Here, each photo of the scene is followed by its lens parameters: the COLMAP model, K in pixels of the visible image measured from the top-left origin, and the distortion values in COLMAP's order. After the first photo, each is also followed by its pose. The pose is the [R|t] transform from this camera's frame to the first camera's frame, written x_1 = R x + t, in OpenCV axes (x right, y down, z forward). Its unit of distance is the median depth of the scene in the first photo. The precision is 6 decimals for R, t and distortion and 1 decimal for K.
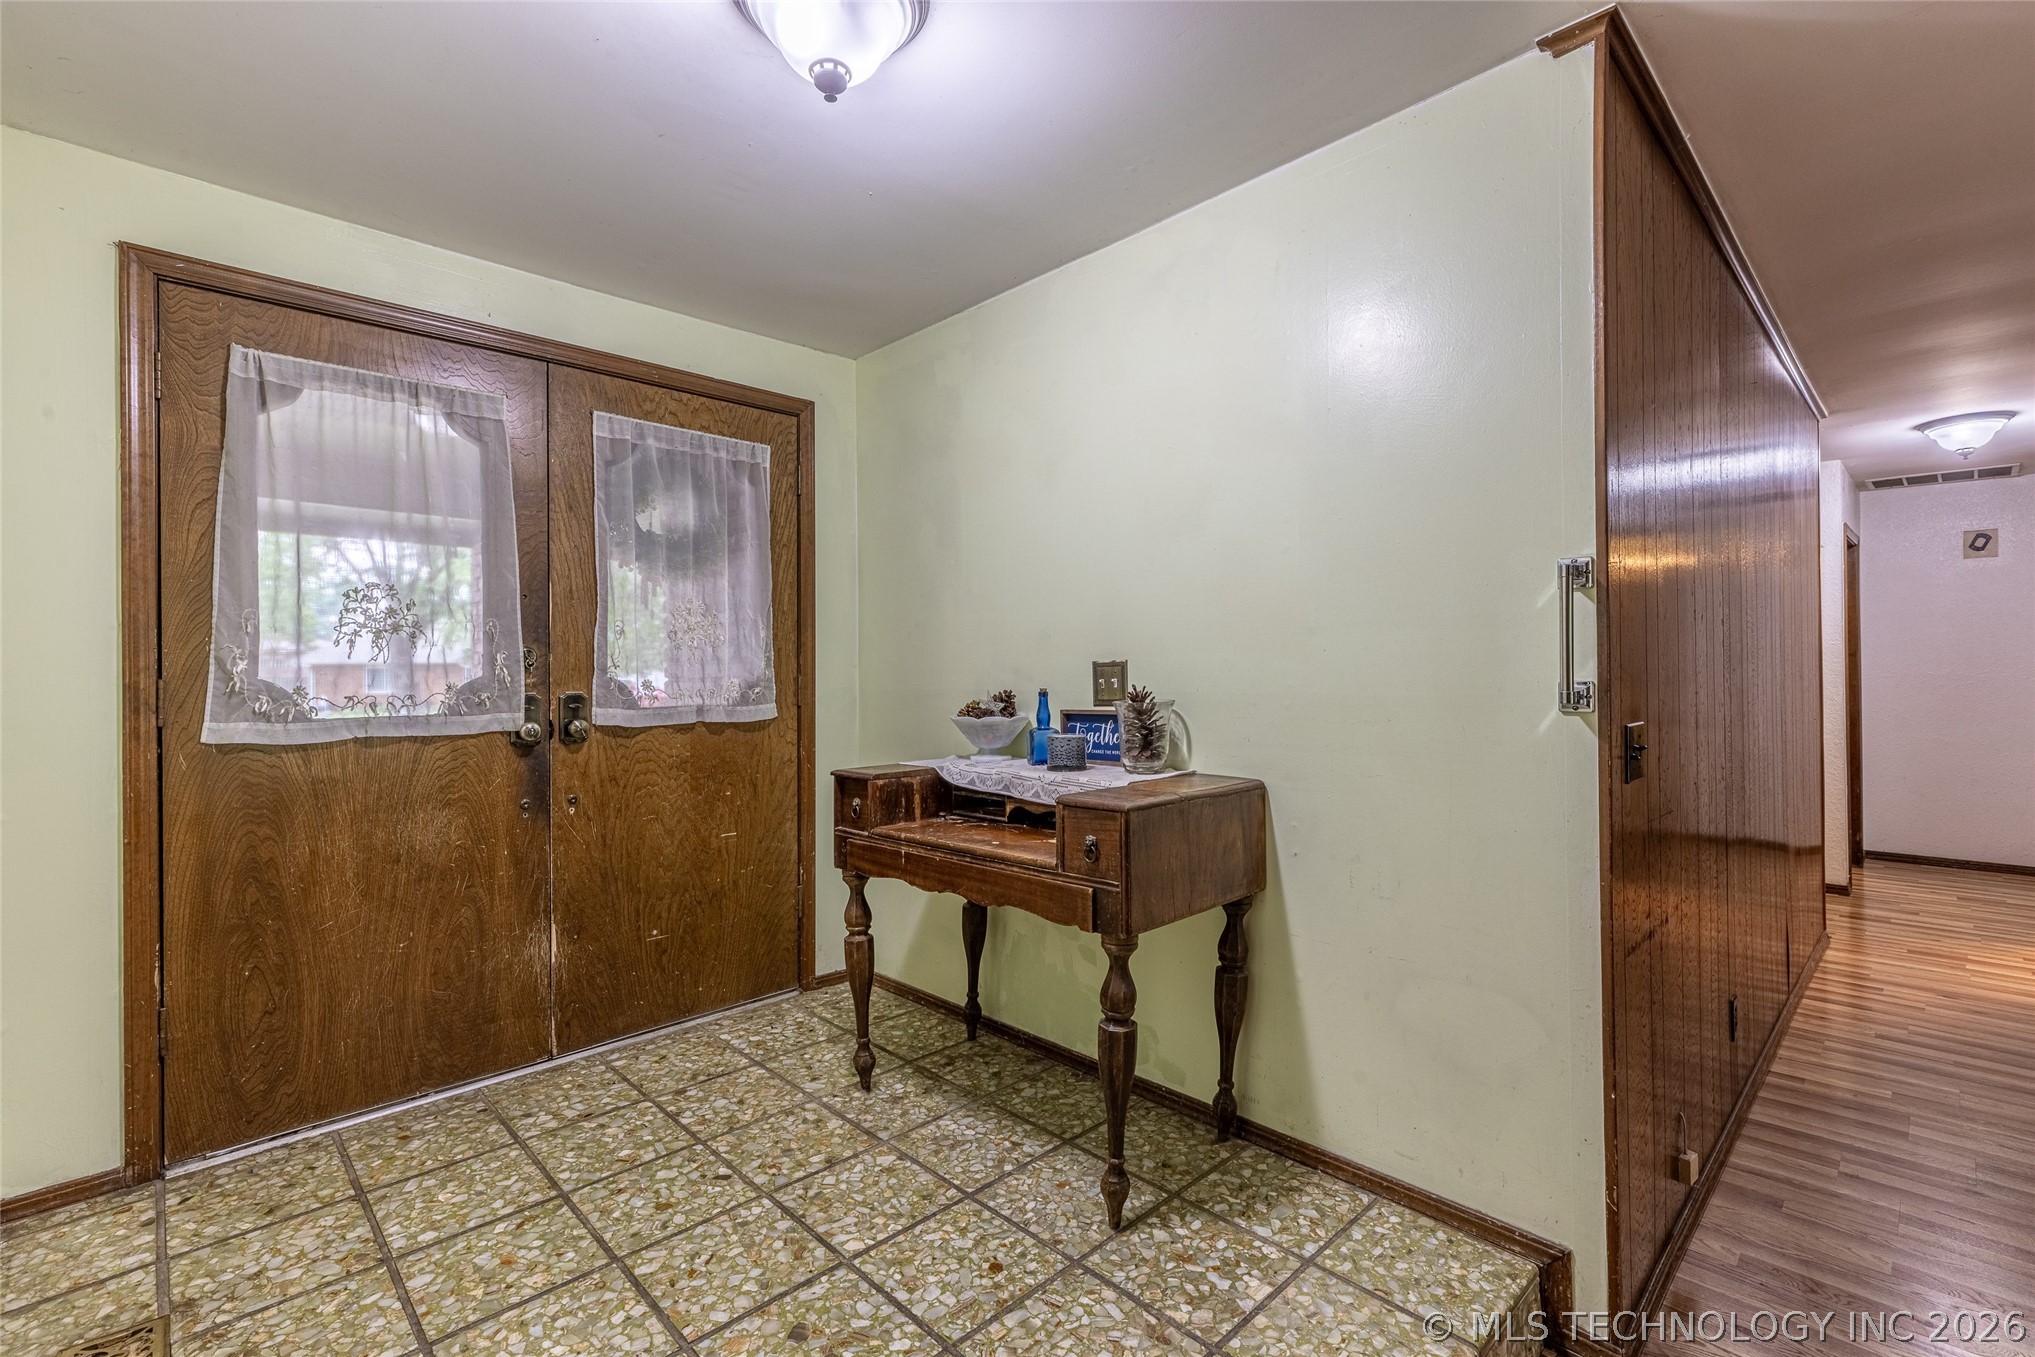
lens RADIAL K [[903.7, 0, 1032.3], [0, 903.7, 660.8], [0, 0, 1]] dist [0.006359, 0.000644]
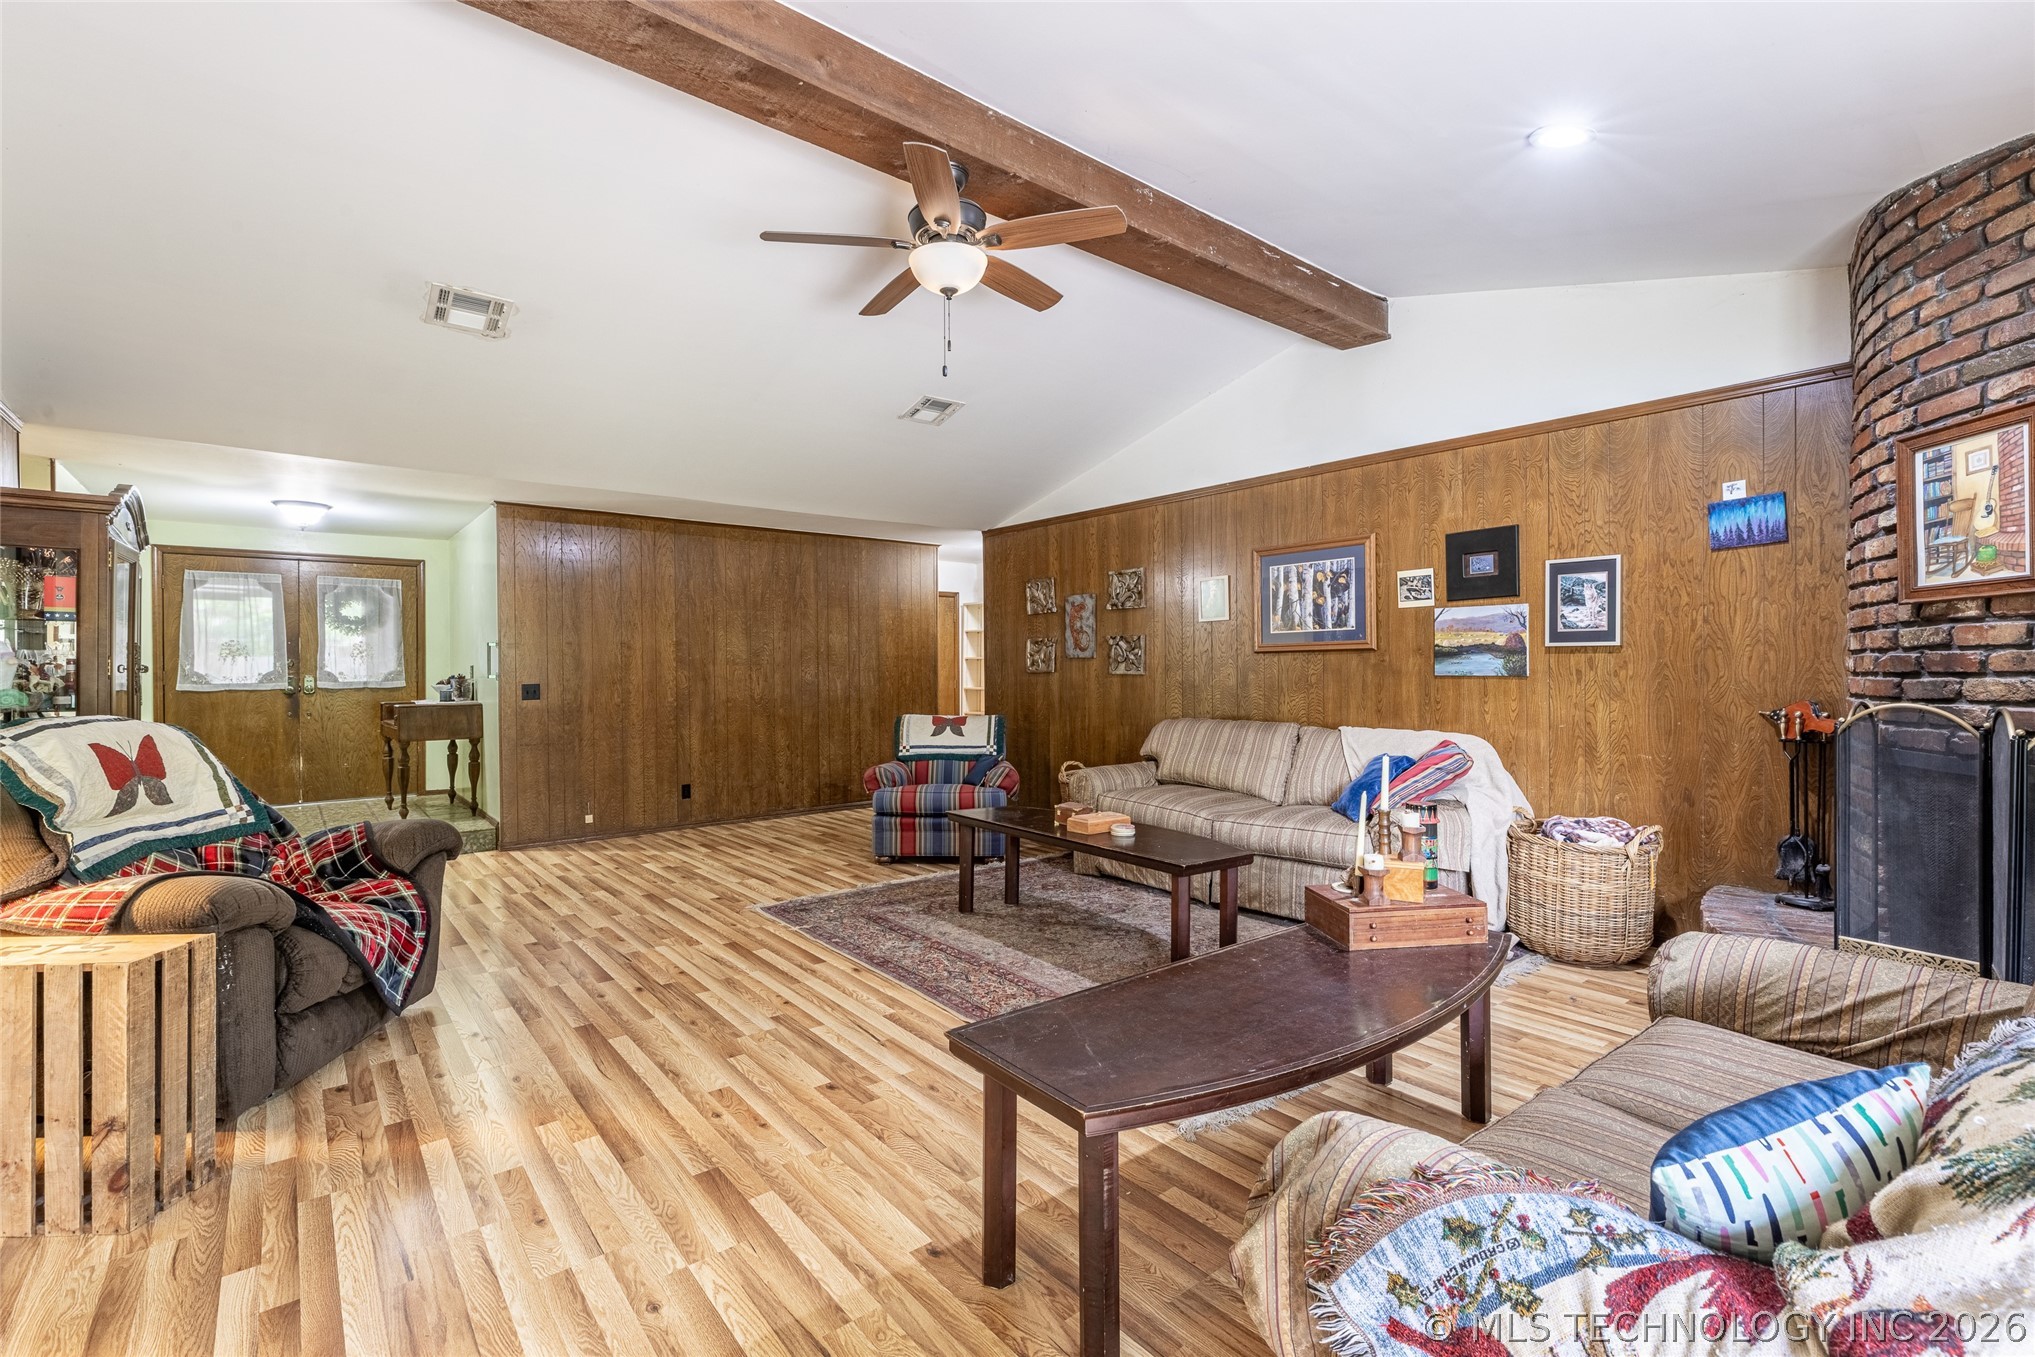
lens RADIAL K [[903.7, 0, 1021.2], [0, 903.7, 659.6], [0, 0, 1]] dist [0.006359, 0.000644]
pose [[0.995653, -0.000232, -0.093144, 1.797704], [0.000944, 0.999971, 0.007597, -0.032422], [0.093139, -0.007652, 0.995624, -1.472606]]
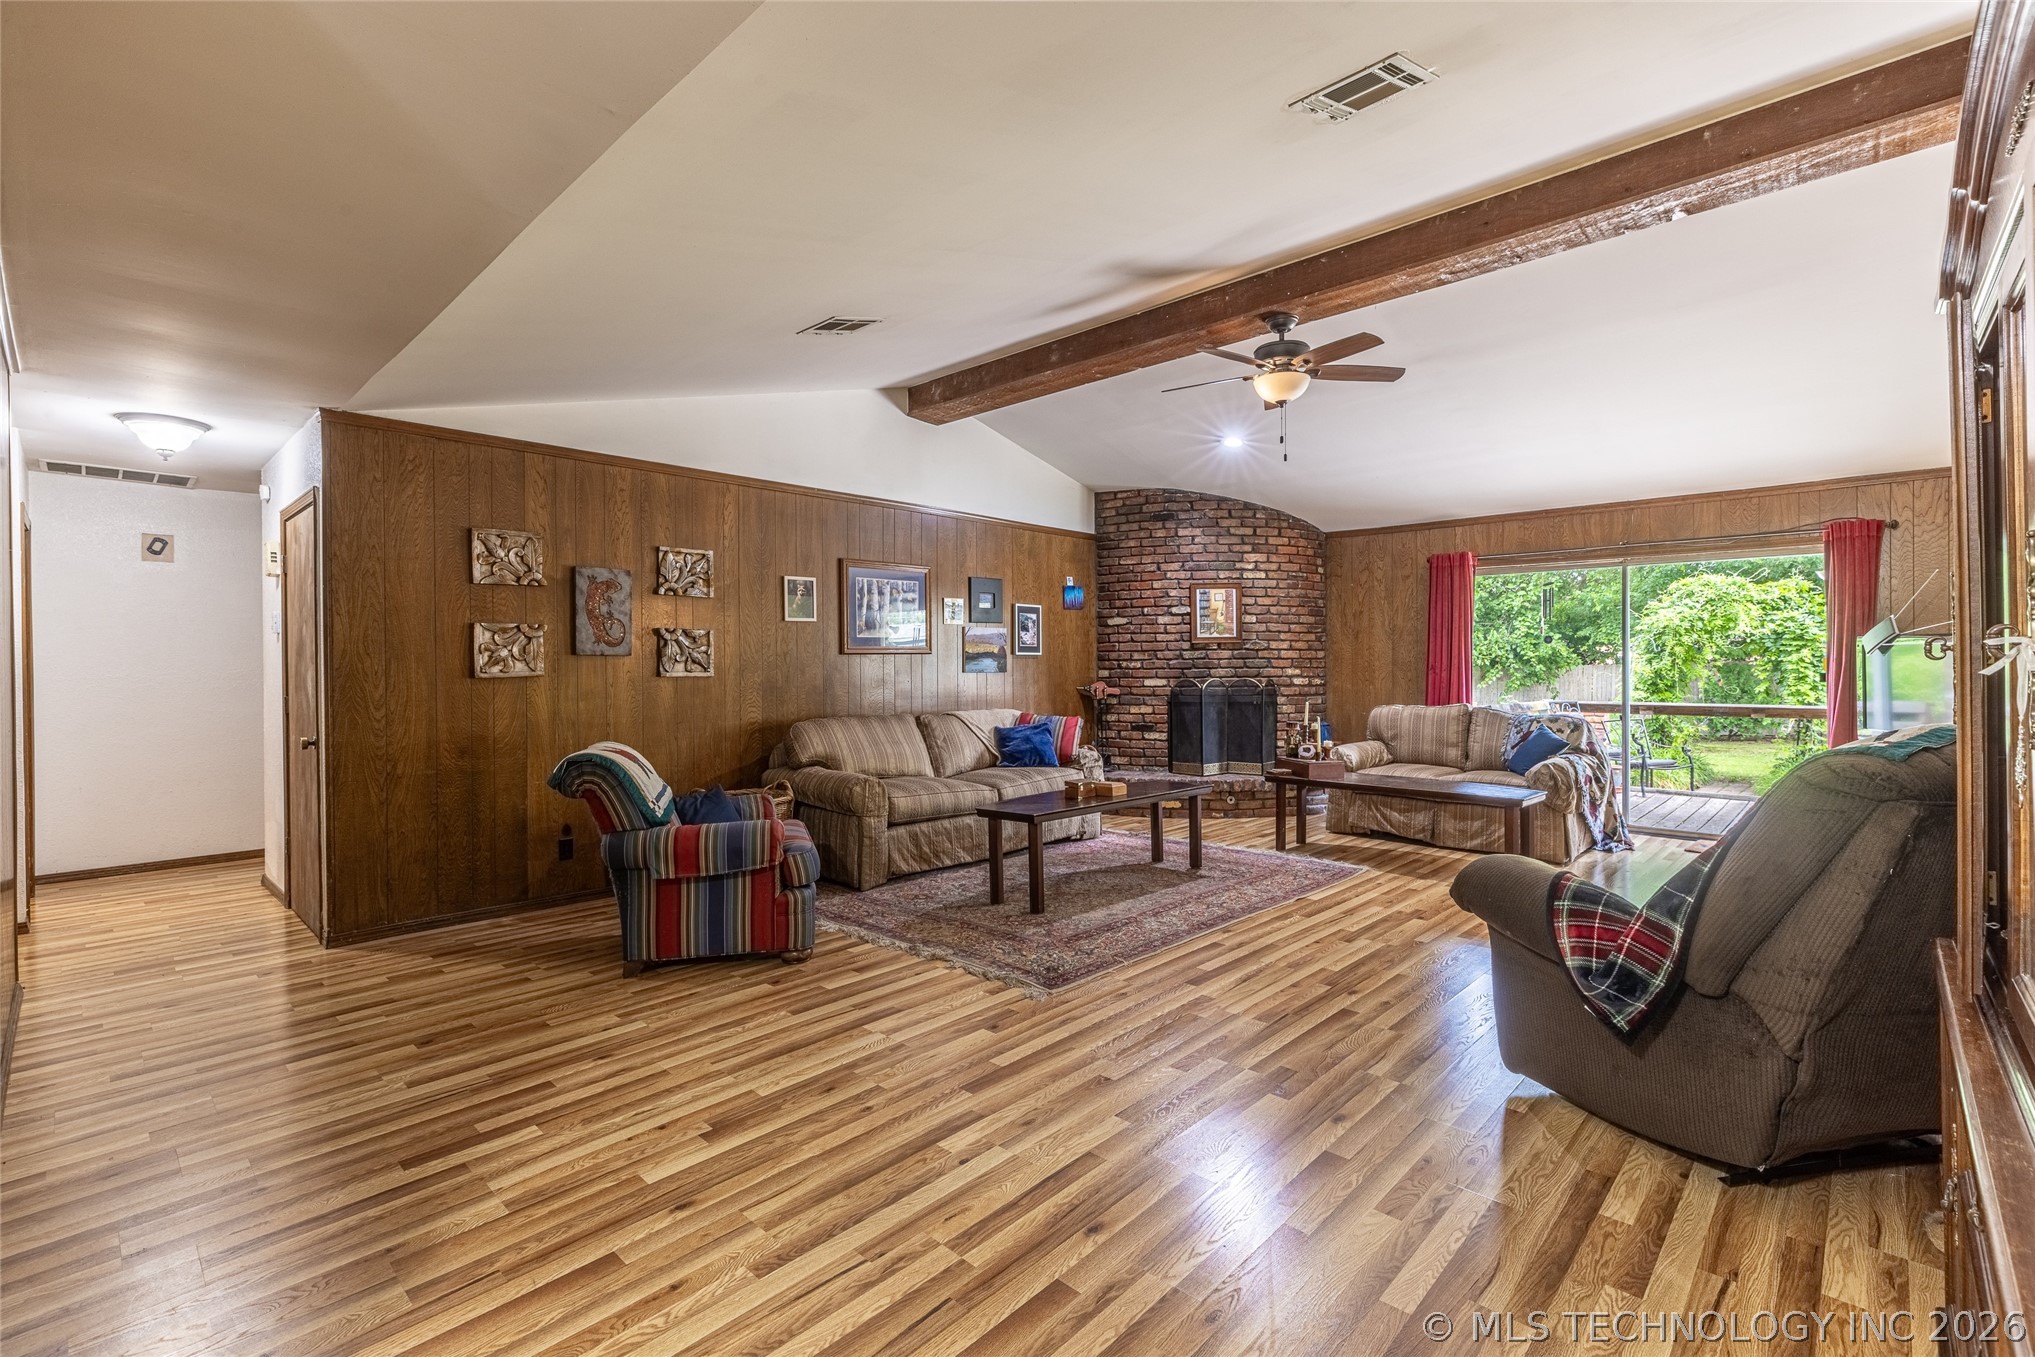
lens RADIAL K [[903.7, 0, 1019.7], [0, 903.7, 659.5], [0, 0, 1]] dist [0.006359, 0.000644]
pose [[-0.025793, 0.013734, 0.999573, 0.006939], [-0.007942, 0.999871, -0.013943, 0.006540], [-0.999636, -0.008298, -0.025680, 0.150325]]
